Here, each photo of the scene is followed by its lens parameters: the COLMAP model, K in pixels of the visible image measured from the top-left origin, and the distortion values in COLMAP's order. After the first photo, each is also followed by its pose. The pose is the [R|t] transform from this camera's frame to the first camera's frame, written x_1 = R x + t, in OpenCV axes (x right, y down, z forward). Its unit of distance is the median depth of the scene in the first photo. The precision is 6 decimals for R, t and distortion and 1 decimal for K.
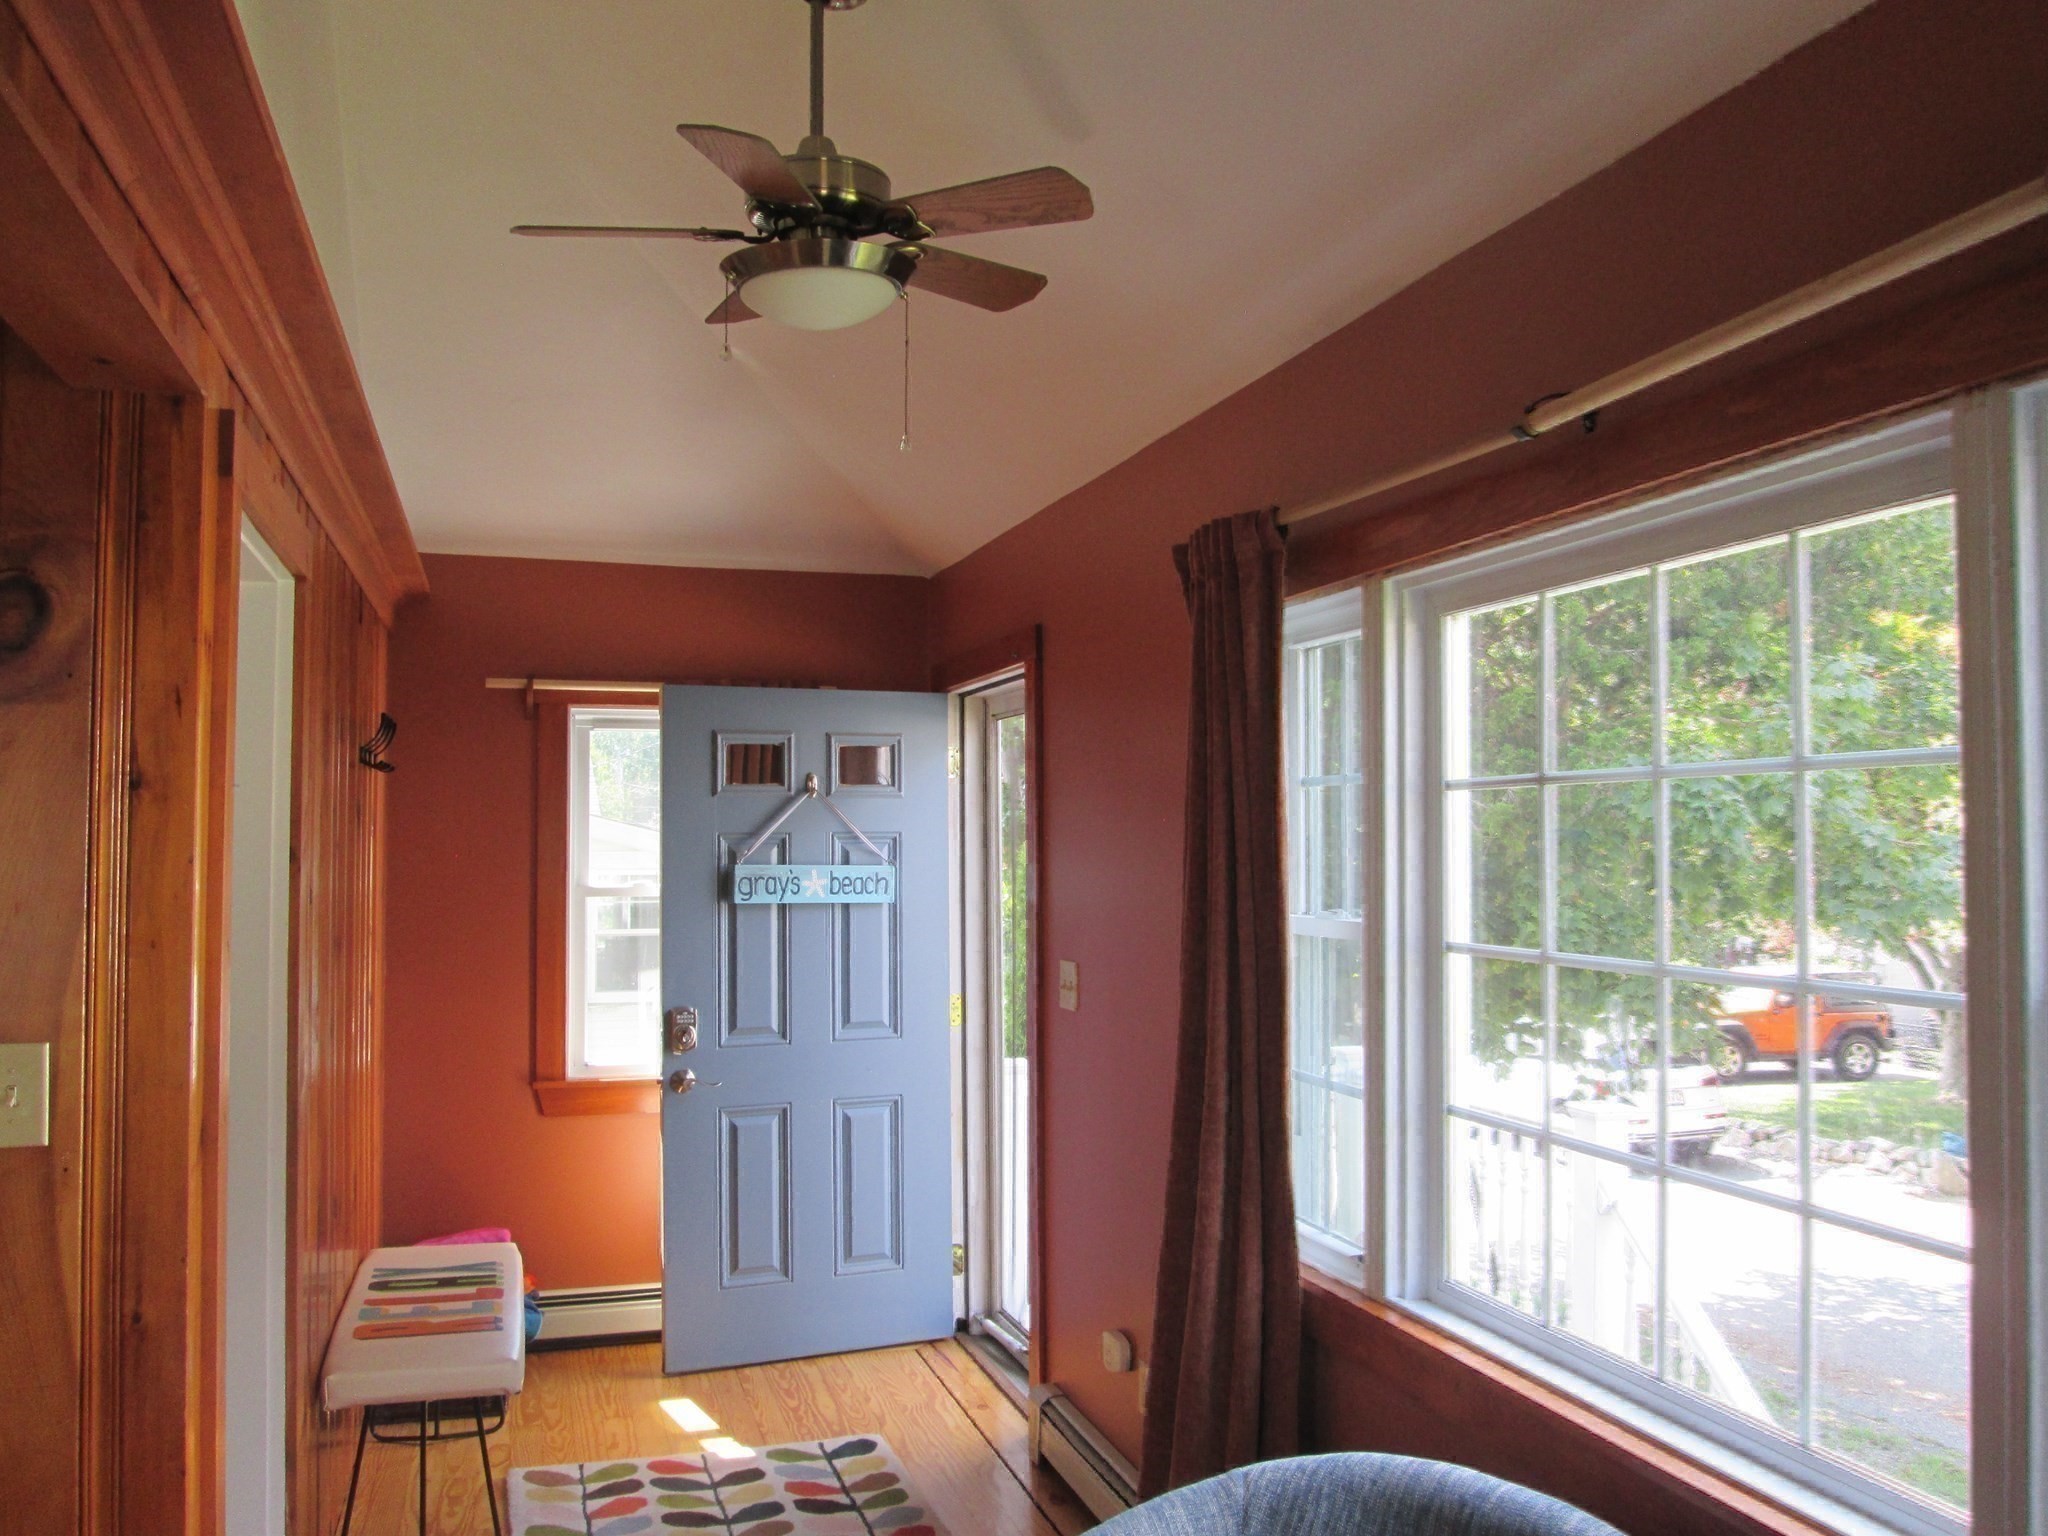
lens RADIAL K [[1681.4, 0, 1024.0], [0, 1681.4, 768.0], [0, 0, 1]] dist [-0.039863, -0.002930]
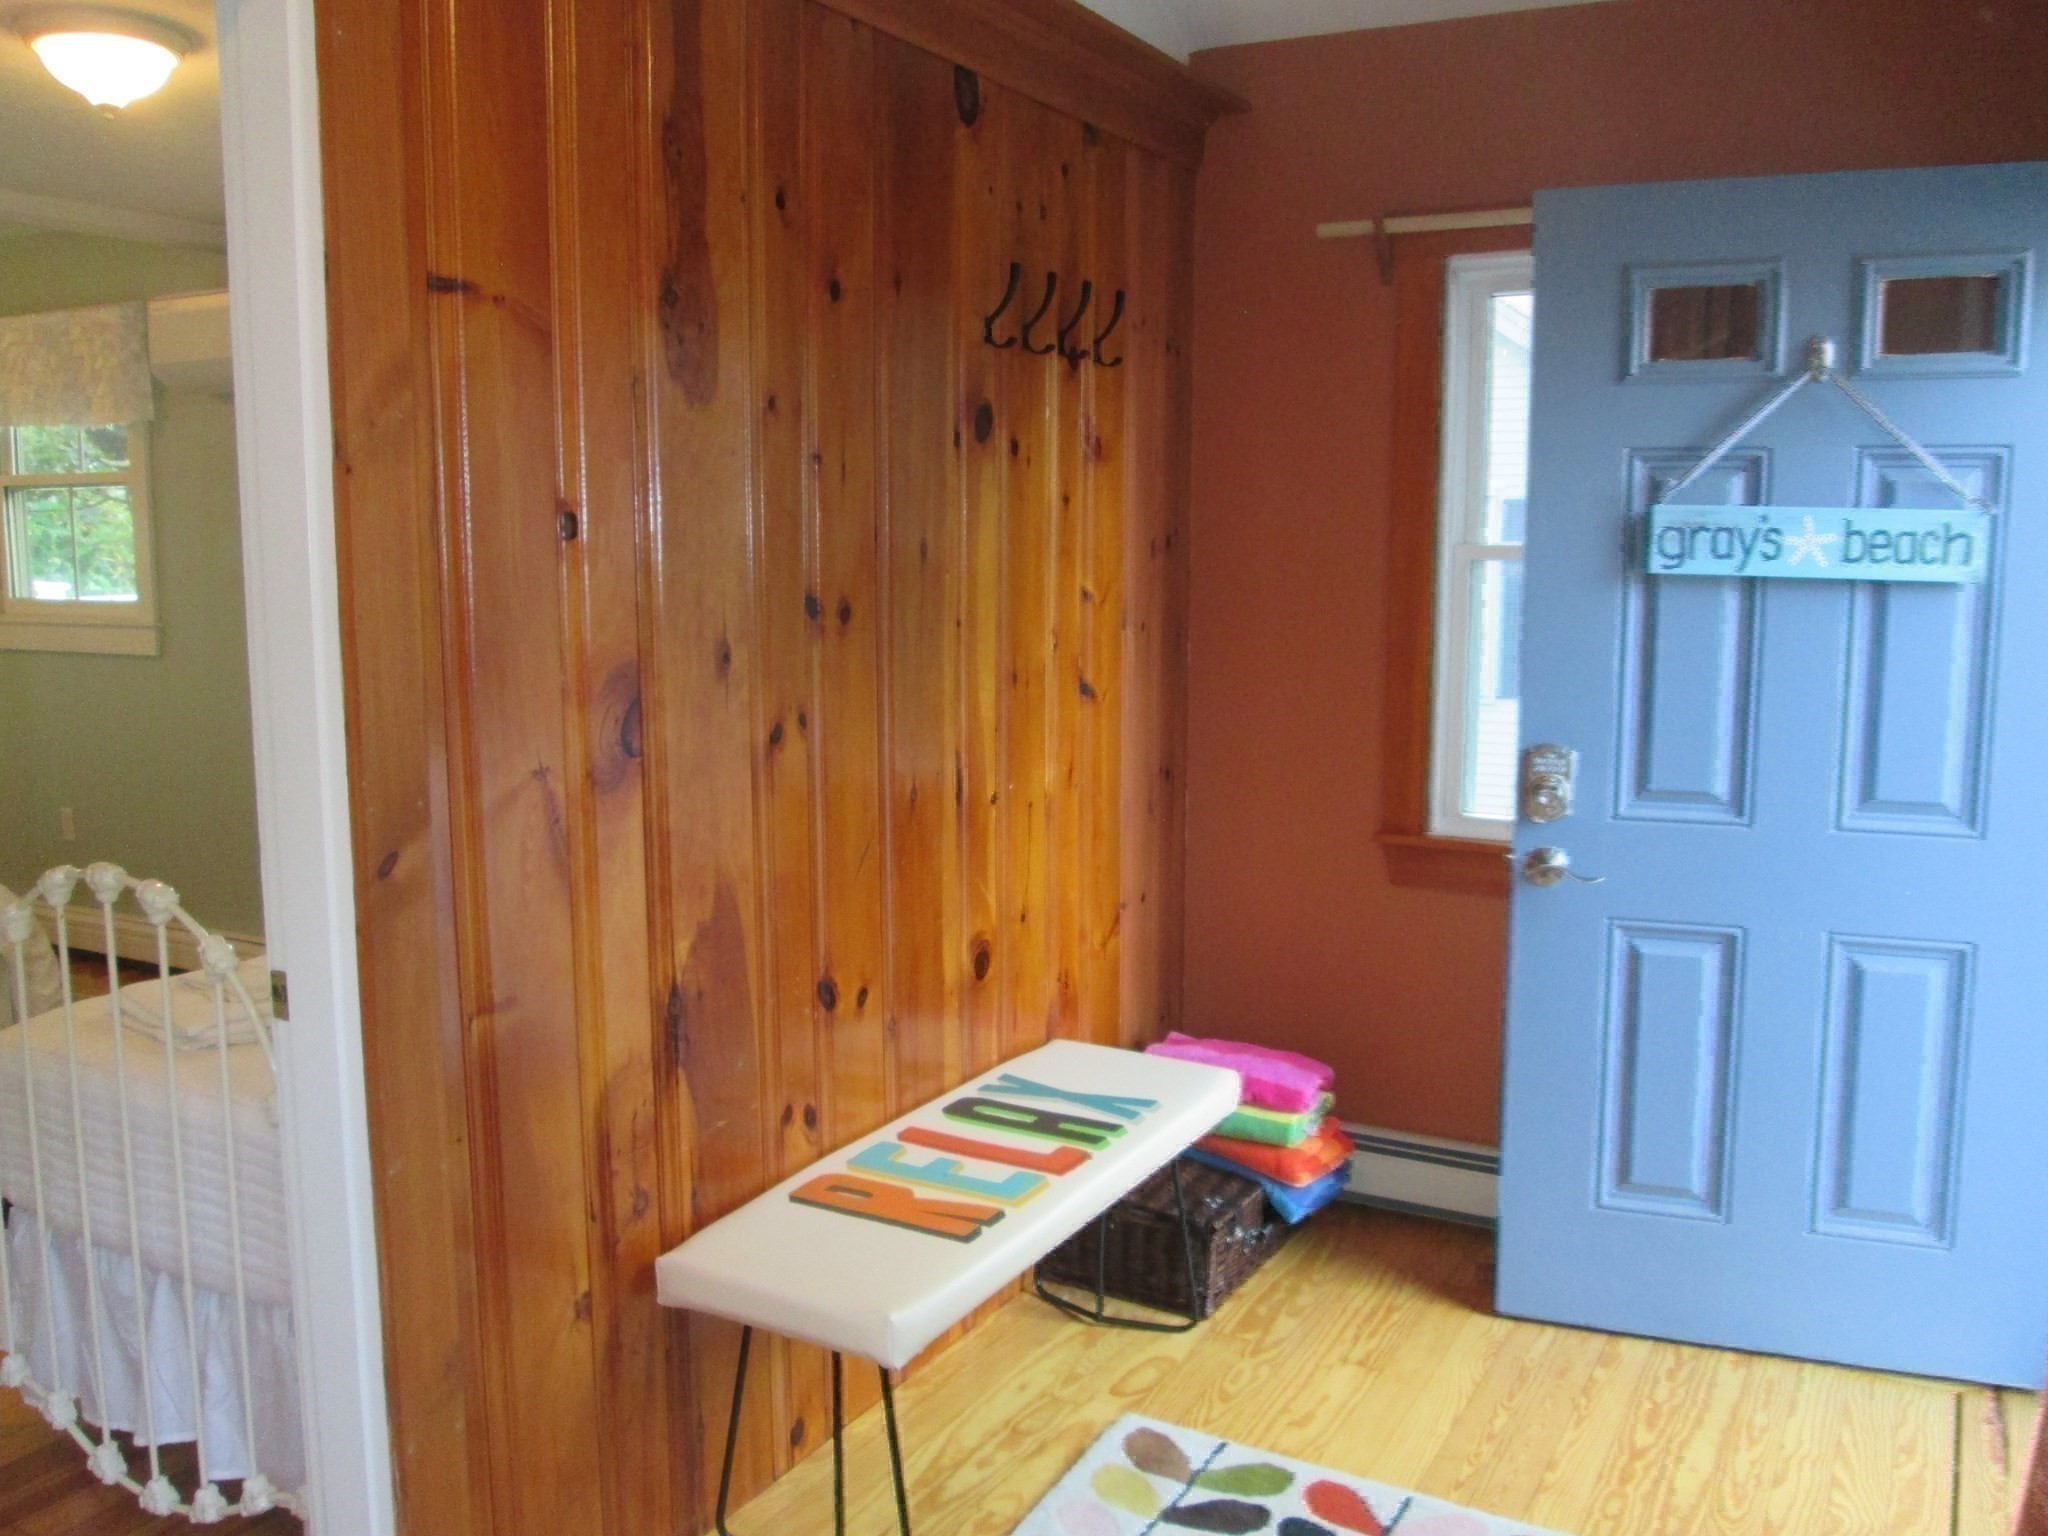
lens RADIAL K [[1681.4, 0, 1024.0], [0, 1681.4, 768.0], [0, 0, 1]] dist [-0.039863, -0.002930]
pose [[0.697533, 0.105134, -0.708798, 0.087773], [0.026360, 0.984743, 0.172006, 0.042216], [0.716068, -0.138663, 0.684119, 0.445245]]
